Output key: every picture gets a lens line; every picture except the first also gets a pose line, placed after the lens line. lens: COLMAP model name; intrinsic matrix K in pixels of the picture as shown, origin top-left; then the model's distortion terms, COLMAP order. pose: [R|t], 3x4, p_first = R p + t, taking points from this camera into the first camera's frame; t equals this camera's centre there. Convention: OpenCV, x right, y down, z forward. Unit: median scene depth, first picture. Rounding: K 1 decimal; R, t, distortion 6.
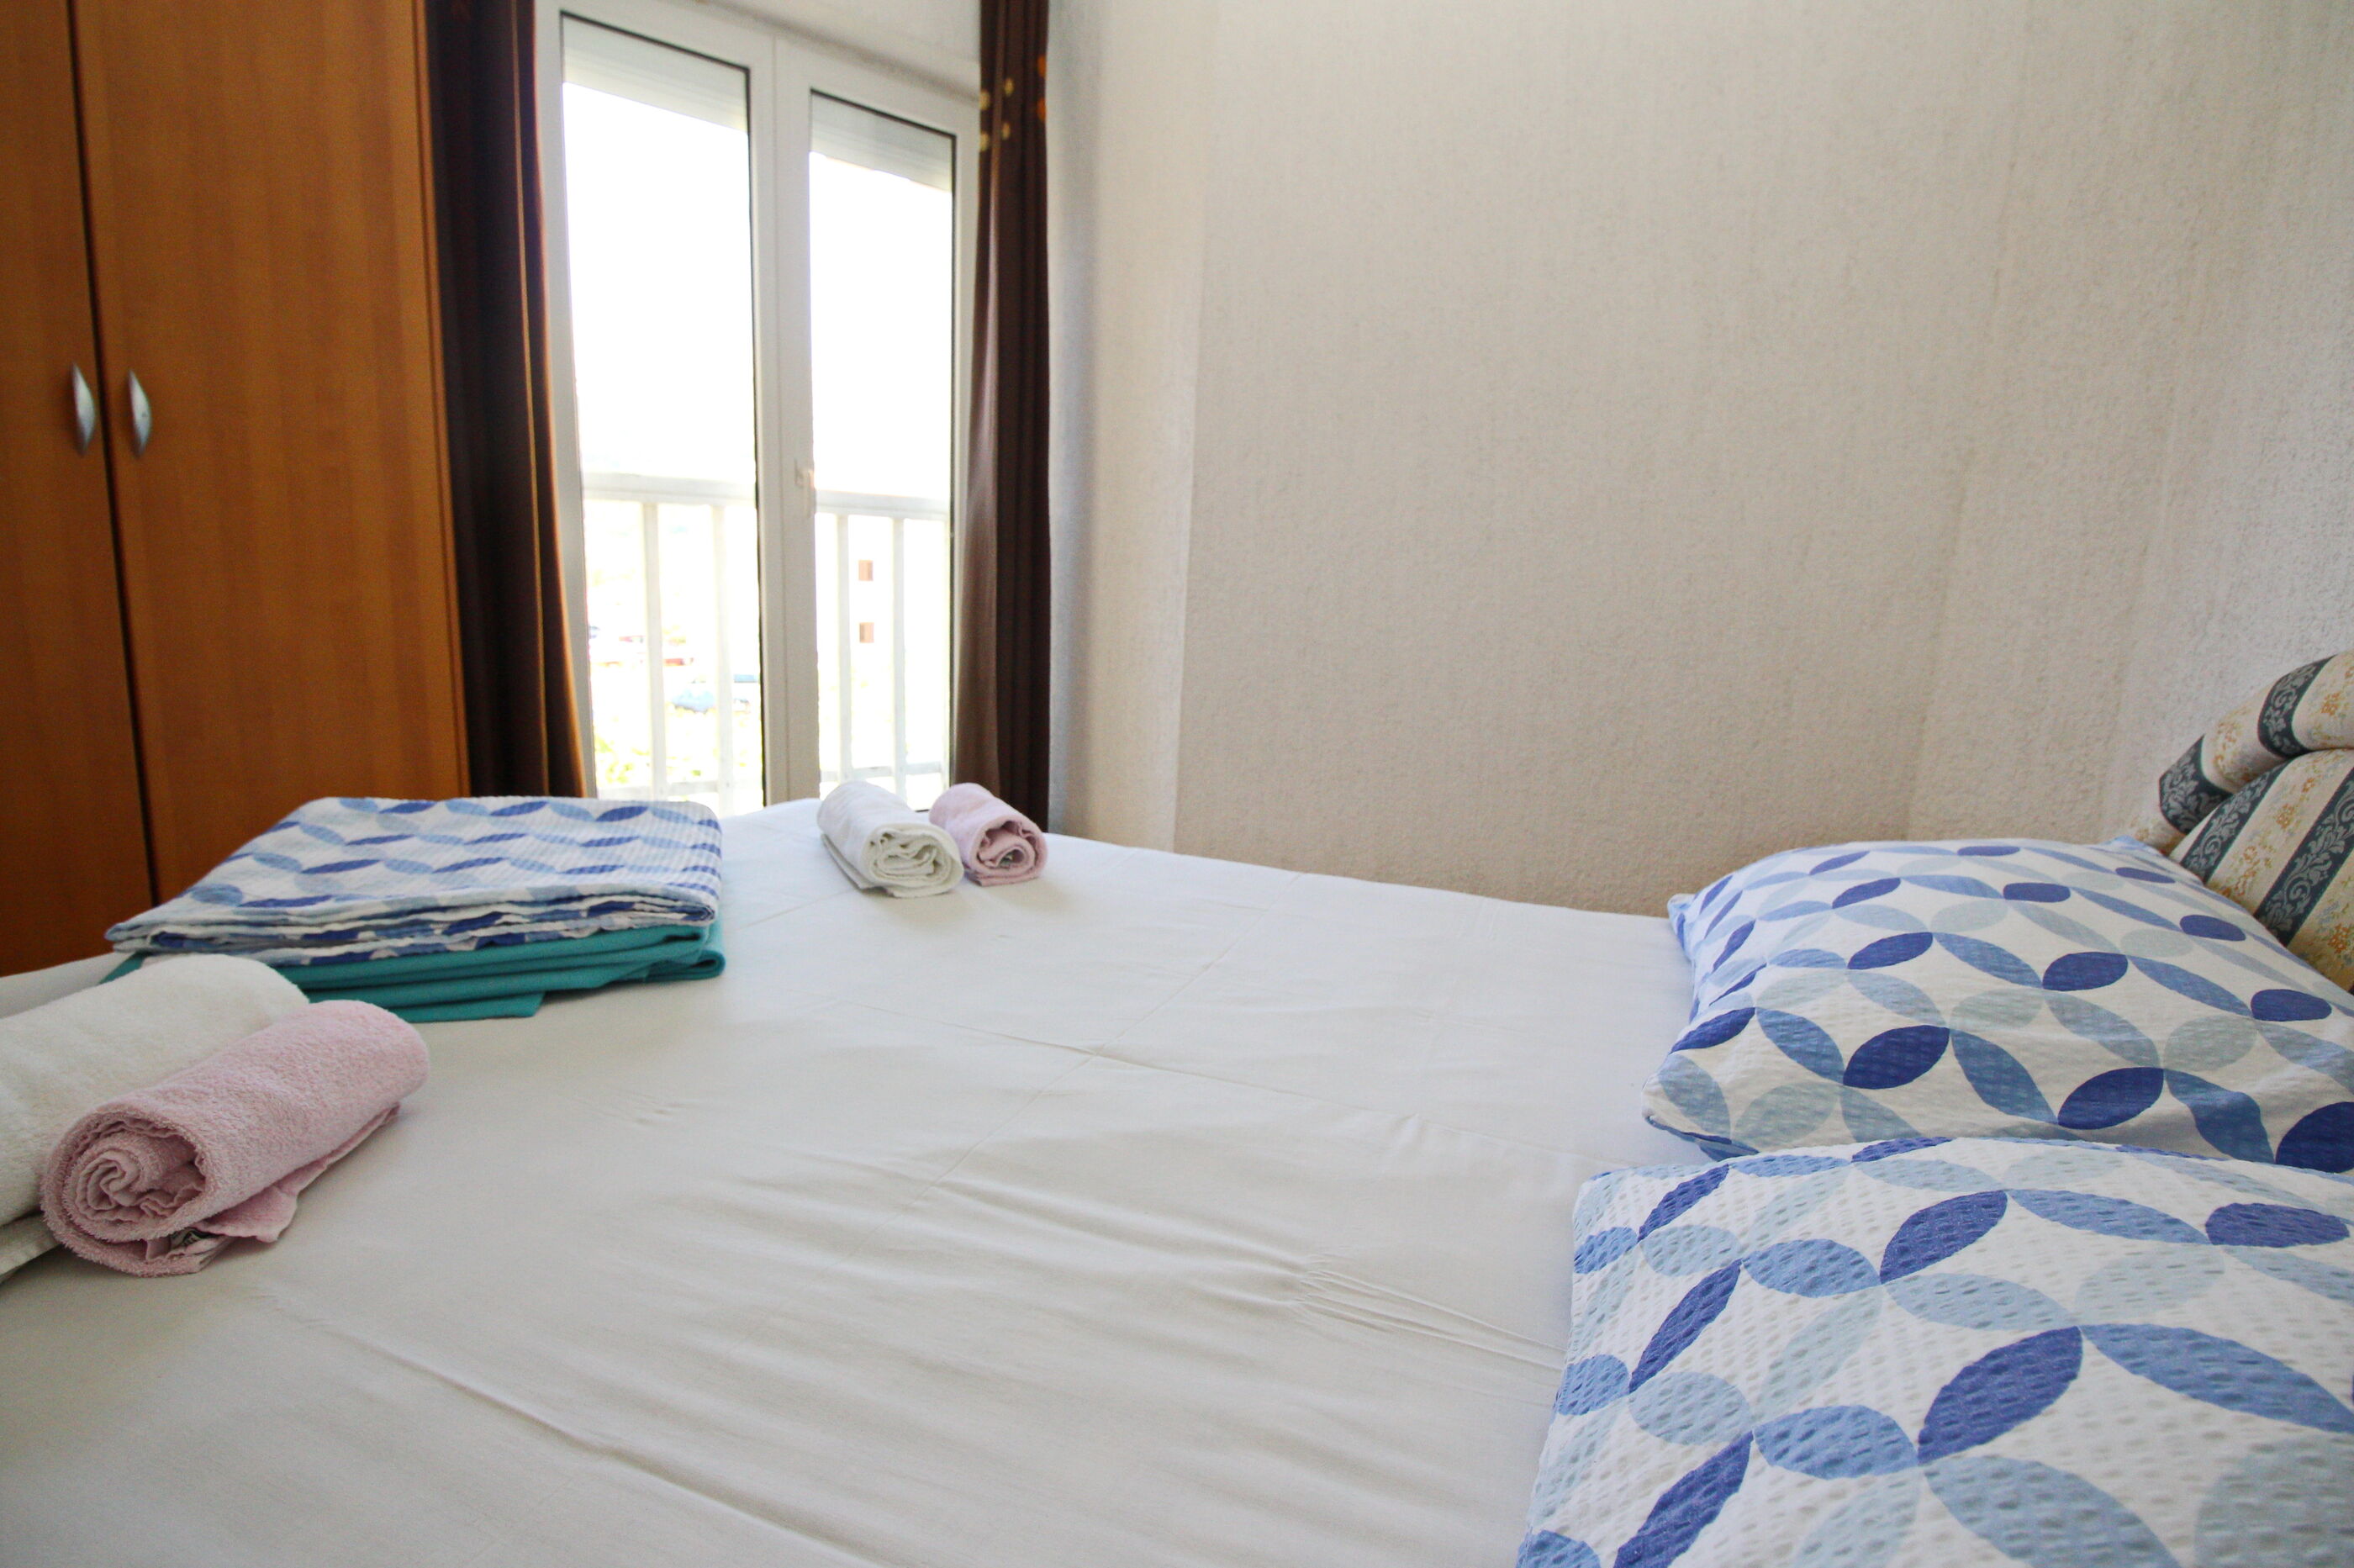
lens RADIAL K [[1105.3, 0, 1177.0], [0, 1105.3, 784.0], [0, 0, 1]] dist [0.001584, -0.014678]
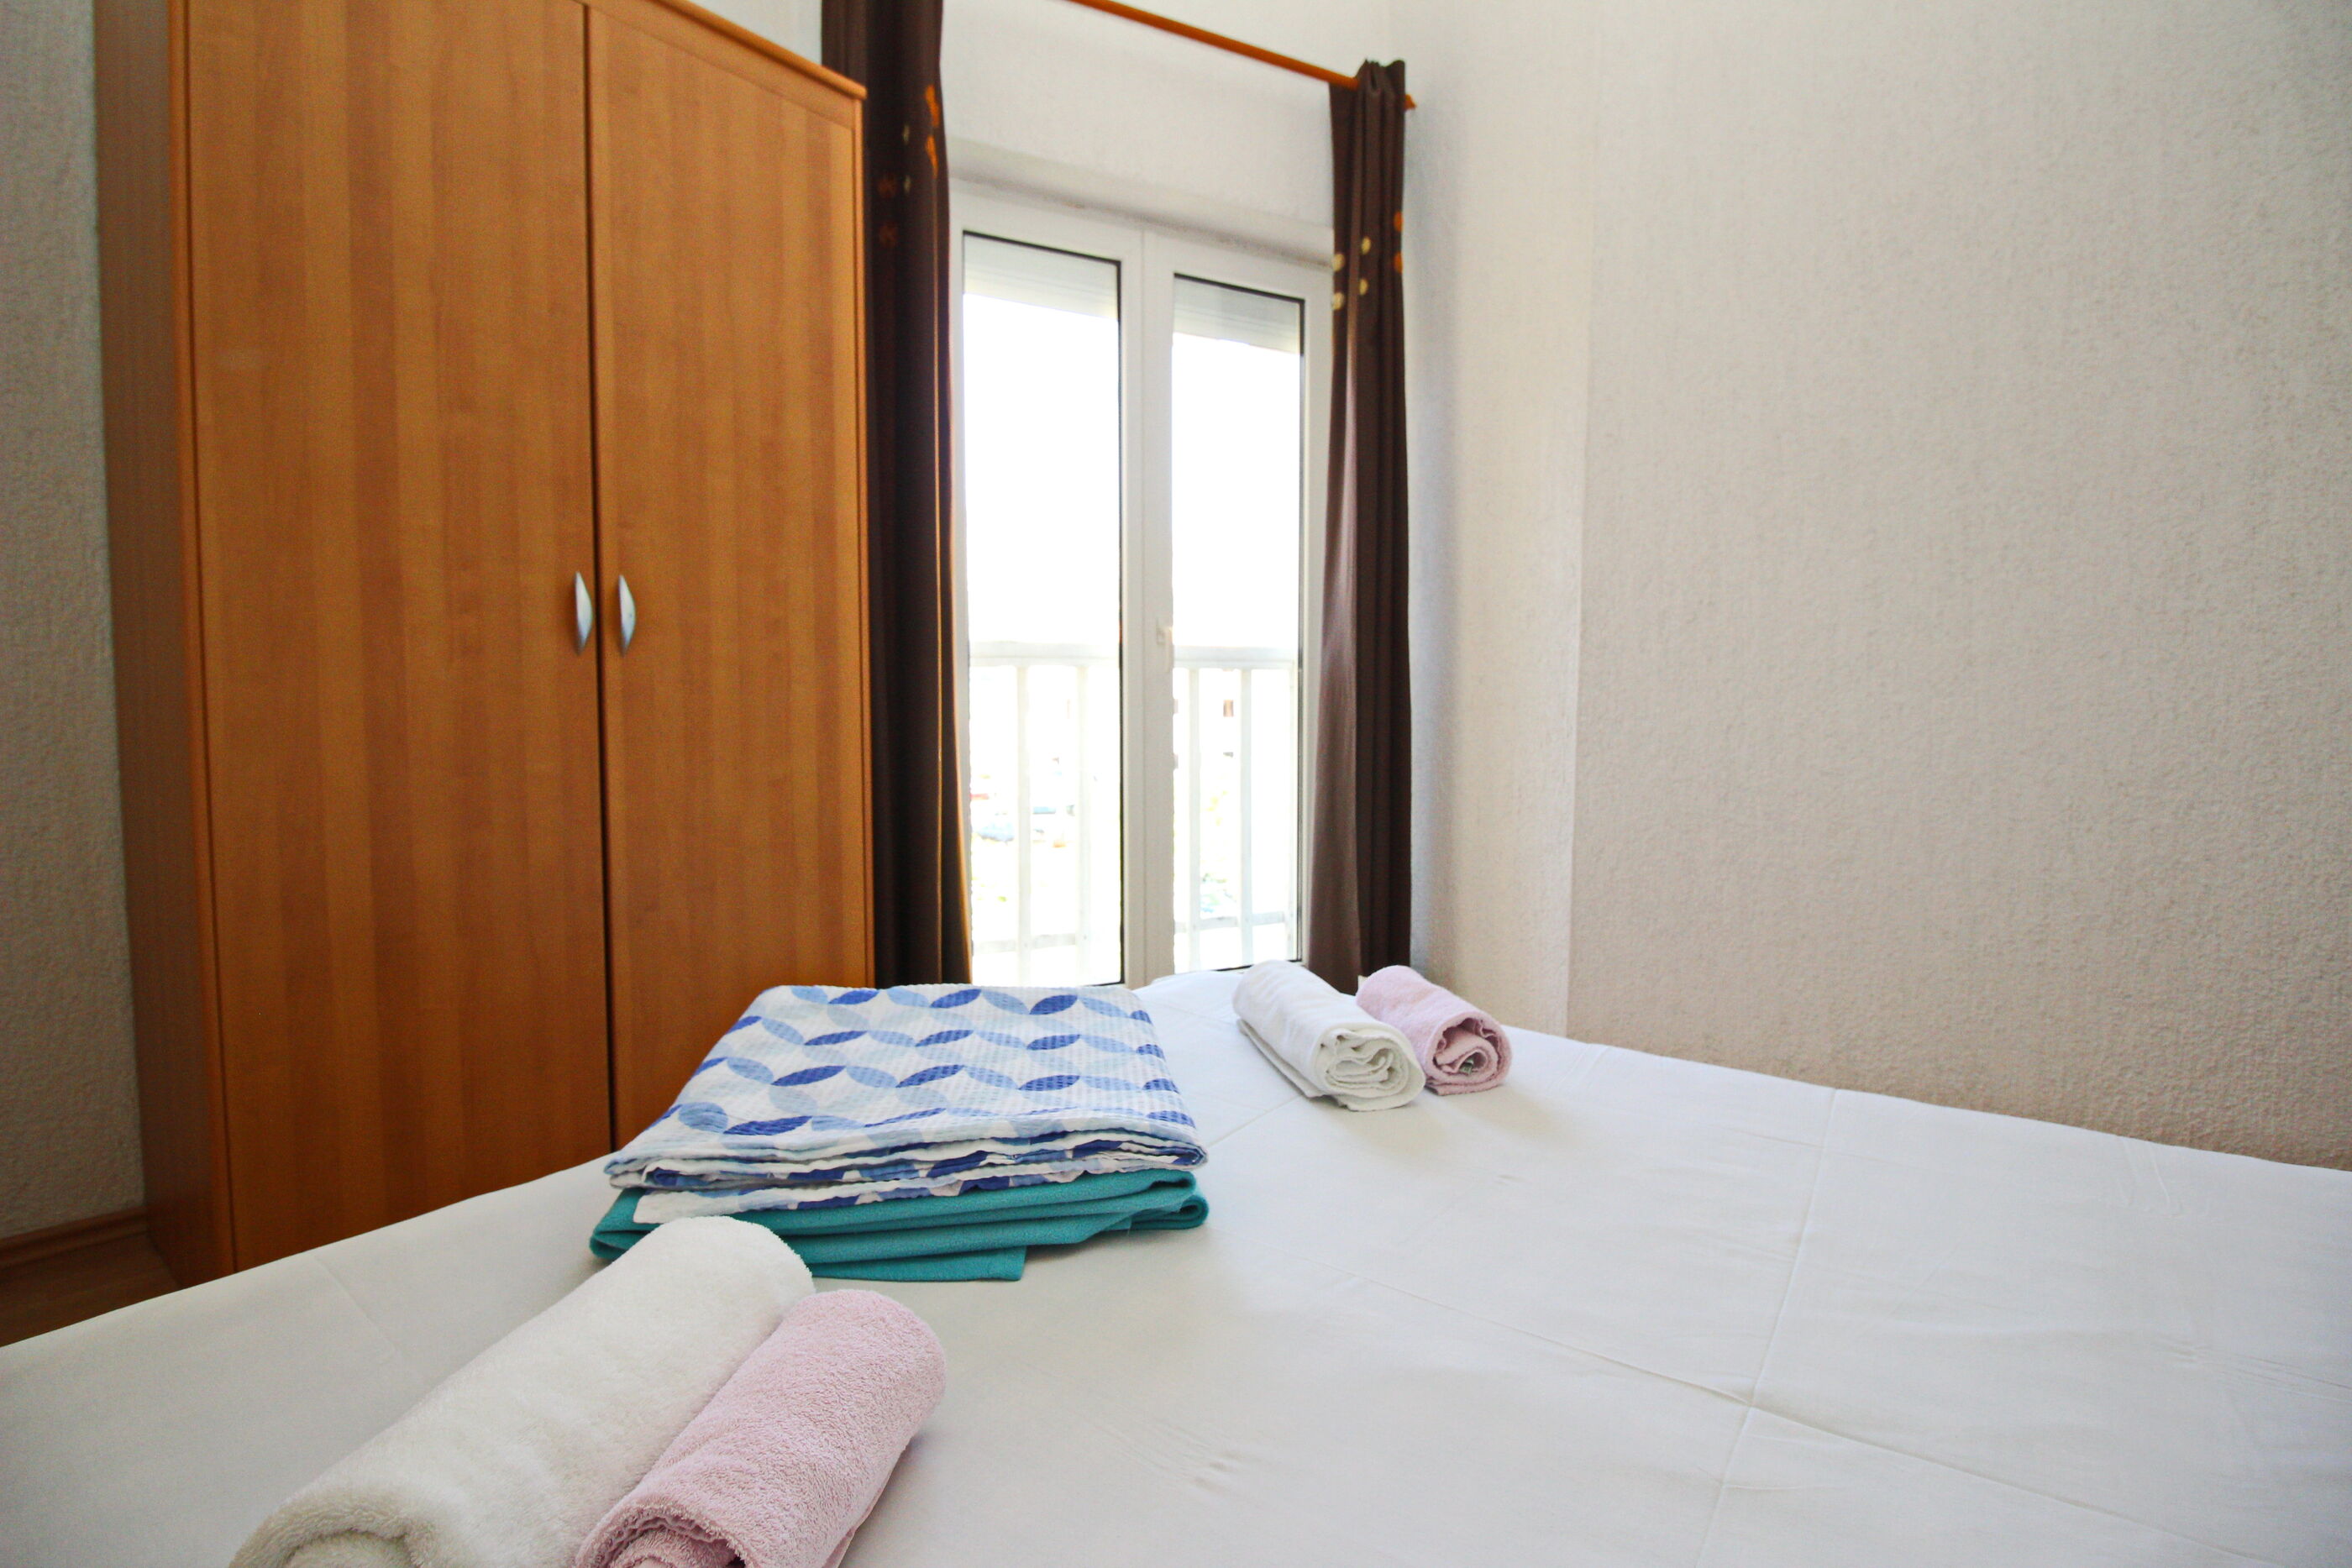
lens RADIAL K [[1086.6, 0, 1196.4], [0, 1086.6, 788.6], [0, 0, 1]] dist [0.002291, -0.014233]
pose [[0.972315, -0.023383, -0.232501, -0.166041], [-0.002880, 0.993706, -0.111980, -0.052495], [0.233656, 0.109549, 0.966128, 0.115958]]
